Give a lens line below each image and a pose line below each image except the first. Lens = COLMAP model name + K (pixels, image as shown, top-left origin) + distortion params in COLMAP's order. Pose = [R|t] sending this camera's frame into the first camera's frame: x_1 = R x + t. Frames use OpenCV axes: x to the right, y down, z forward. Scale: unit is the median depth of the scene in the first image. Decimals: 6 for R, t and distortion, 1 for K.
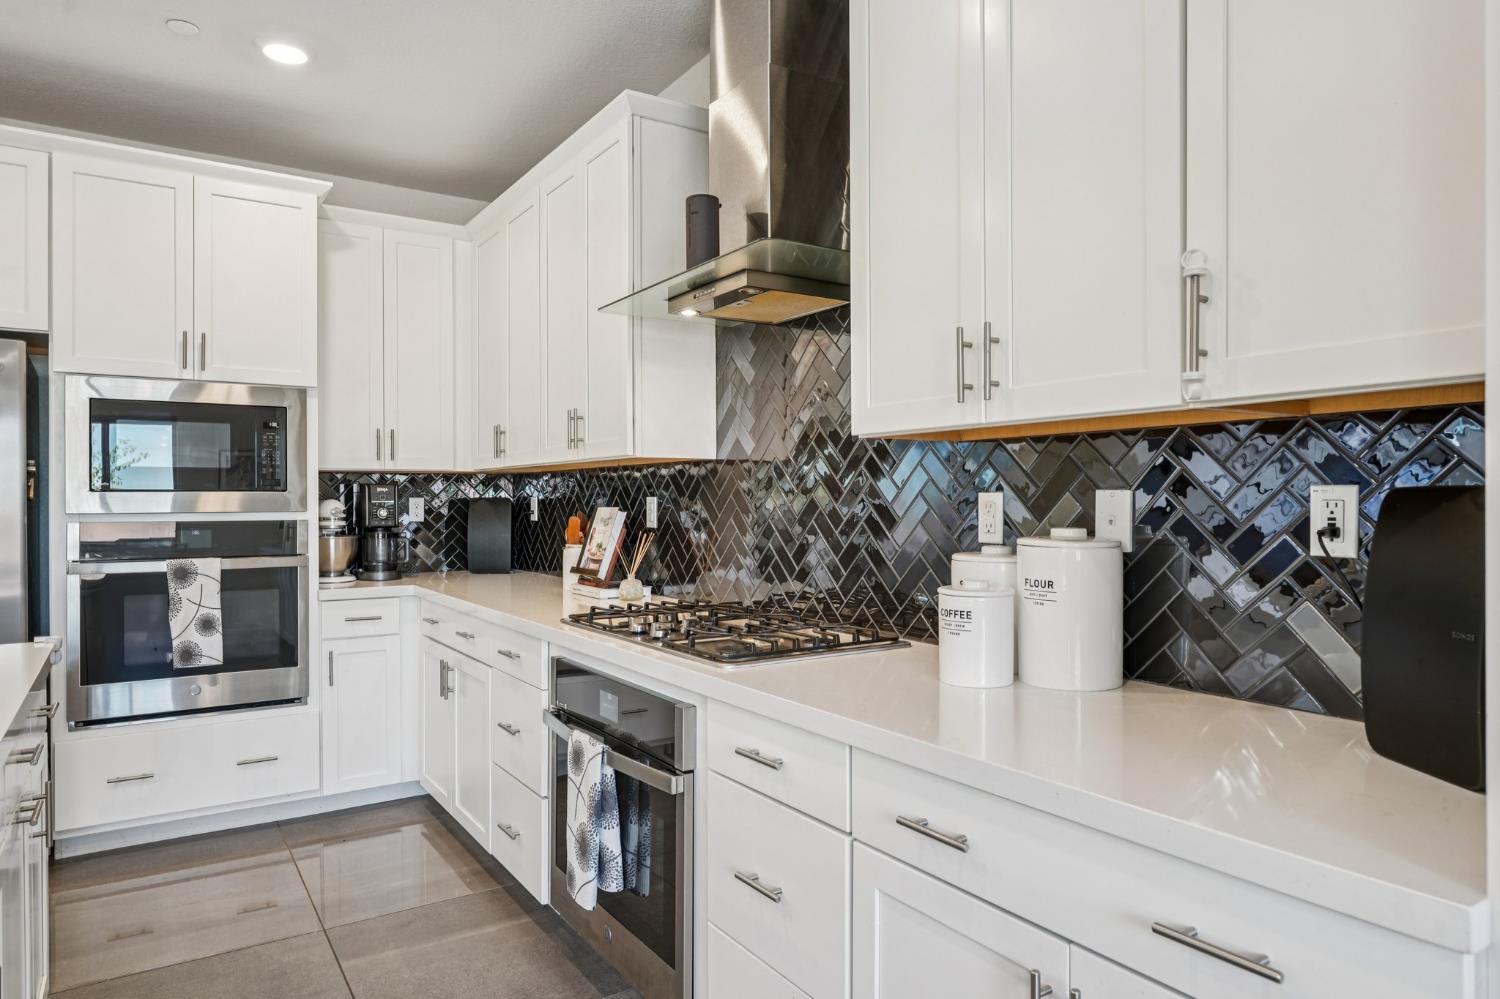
lens RADIAL K [[912.3, 0, 748.5], [0, 912.3, 506.0], [0, 0, 1]] dist [-0.001916, 0.000468]
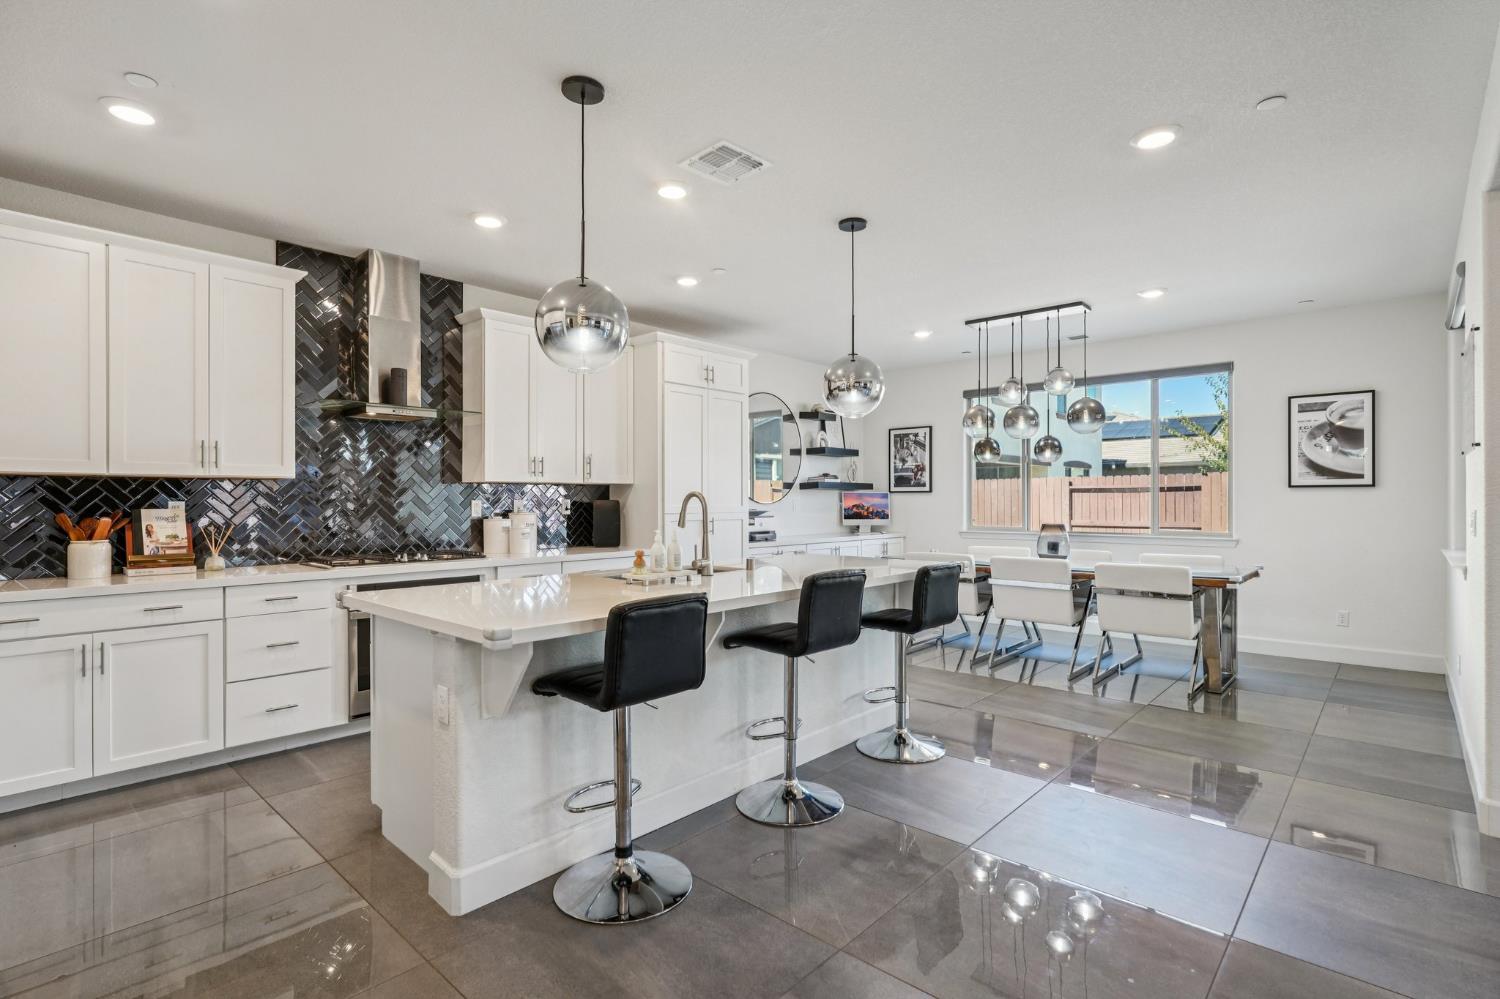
lens RADIAL K [[715.3, 0, 752.1], [0, 715.3, 499.8], [0, 0, 1]] dist [0.000409, 0.000329]
pose [[-0.229778, 0.003820, 0.973236, -1.565538], [0.010059, 0.999948, -0.001550, -0.001549], [-0.973191, 0.009433, -0.229805, 0.449999]]
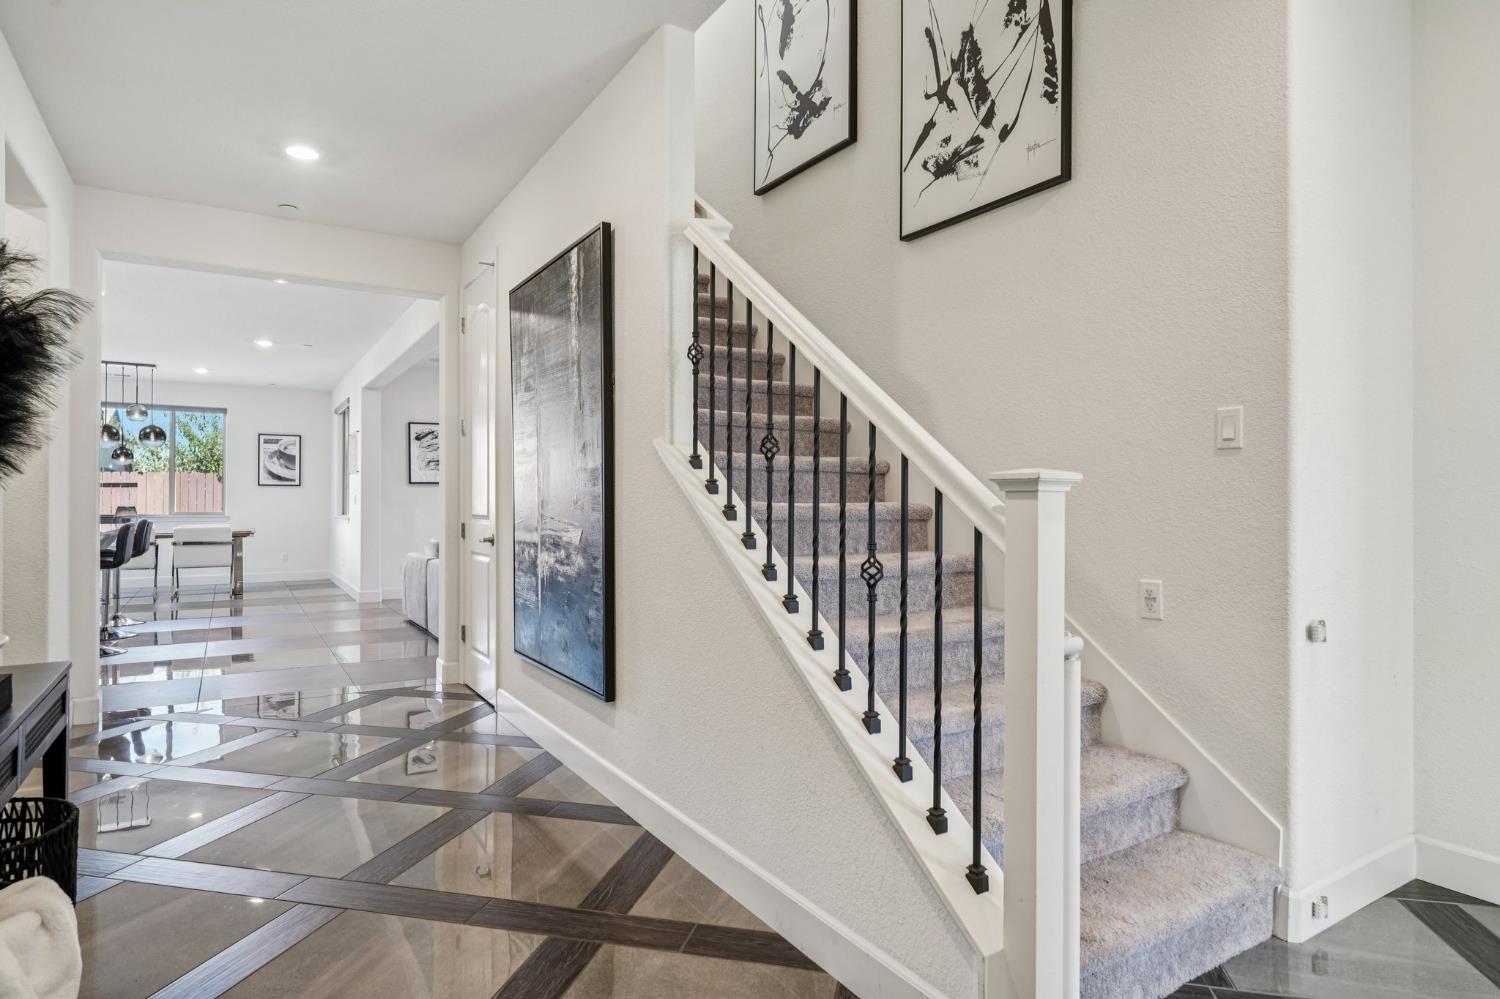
lens RADIAL K [[838.1, 0, 749.8], [0, 838.1, 498.4], [0, 0, 1]] dist [-0.001086, -0.000272]
pose [[-0.999136, 0.000220, 0.041553, -2.479913], [0.000341, 0.999996, 0.002920, 0.025958], [-0.041552, 0.002932, -0.999132, 2.402730]]
